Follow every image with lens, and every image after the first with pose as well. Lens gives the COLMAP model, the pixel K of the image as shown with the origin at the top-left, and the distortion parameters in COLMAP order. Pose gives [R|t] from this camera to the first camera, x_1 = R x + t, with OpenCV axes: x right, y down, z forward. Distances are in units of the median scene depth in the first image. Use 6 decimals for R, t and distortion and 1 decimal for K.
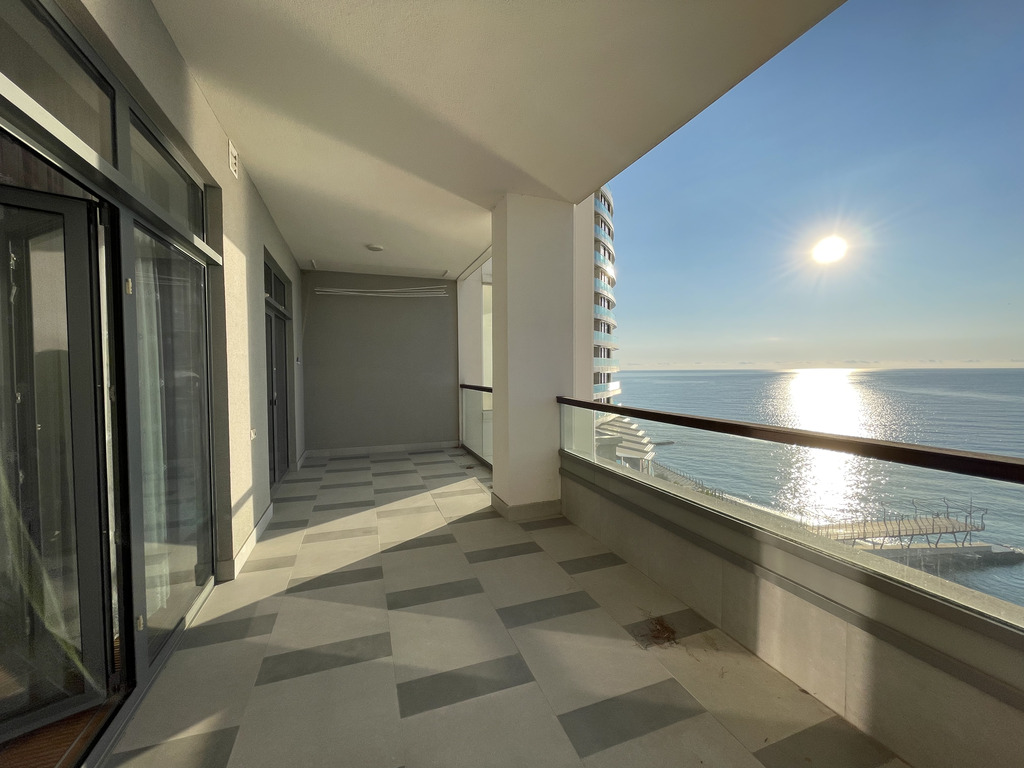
lens RADIAL K [[412.4, 0, 511.5], [0, 412.4, 385.2], [0, 0, 1]] dist [-0.003362, 0.000390]
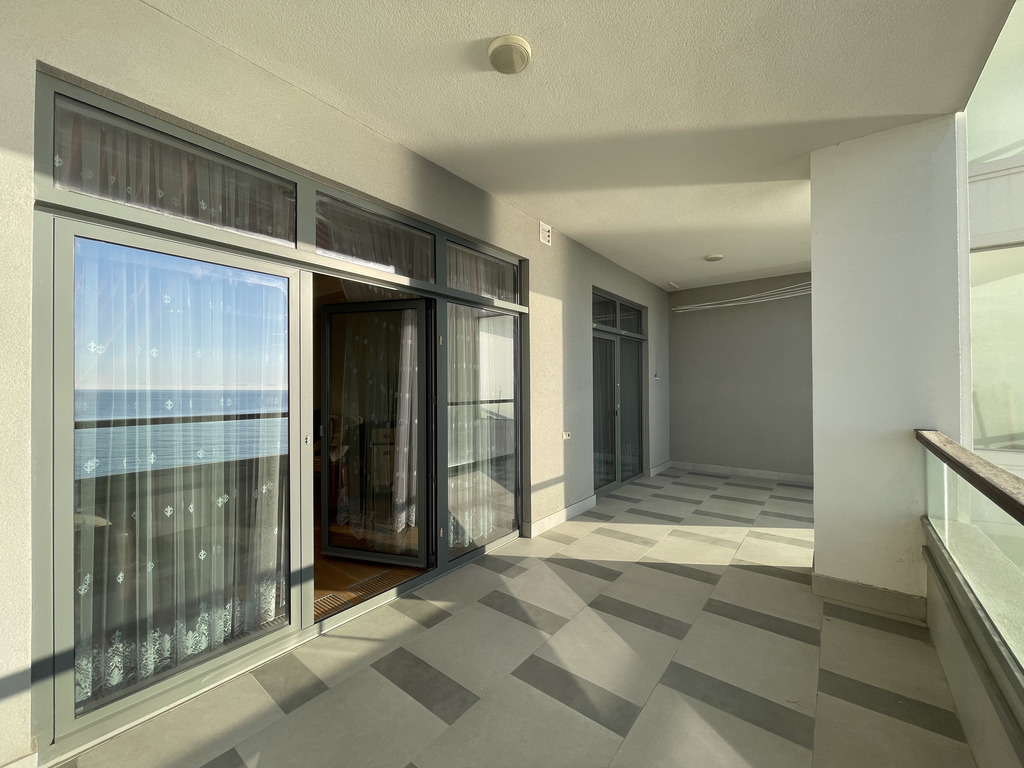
lens RADIAL K [[412.4, 0, 506.1], [0, 412.4, 383.7], [0, 0, 1]] dist [-0.003362, 0.000390]
pose [[0.517064, -0.000461, -0.855946, 0.369699], [-0.029769, 0.999385, -0.018521, -0.013063], [0.855429, 0.035057, 0.516733, 0.157527]]
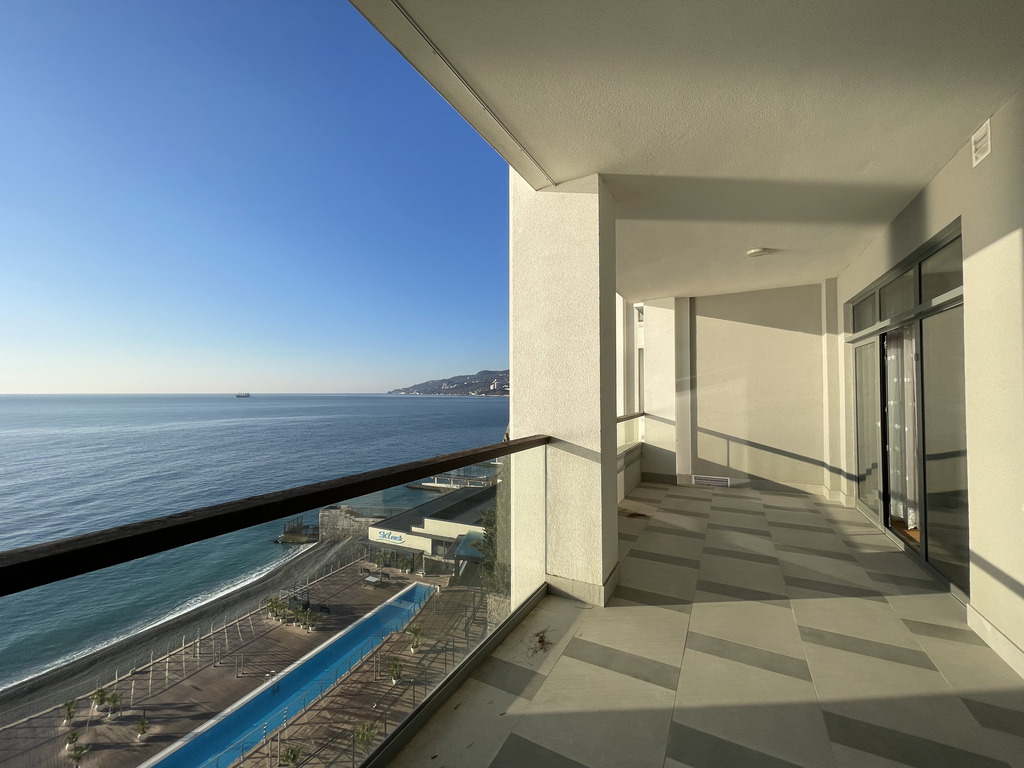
lens RADIAL K [[412.4, 0, 506.9], [0, 412.4, 388.4], [0, 0, 1]] dist [-0.003362, 0.000390]
pose [[-0.661241, 0.020381, 0.749897, -0.551037], [0.033705, 0.999429, 0.002557, -0.077857], [-0.749416, 0.026966, -0.661550, 1.902501]]
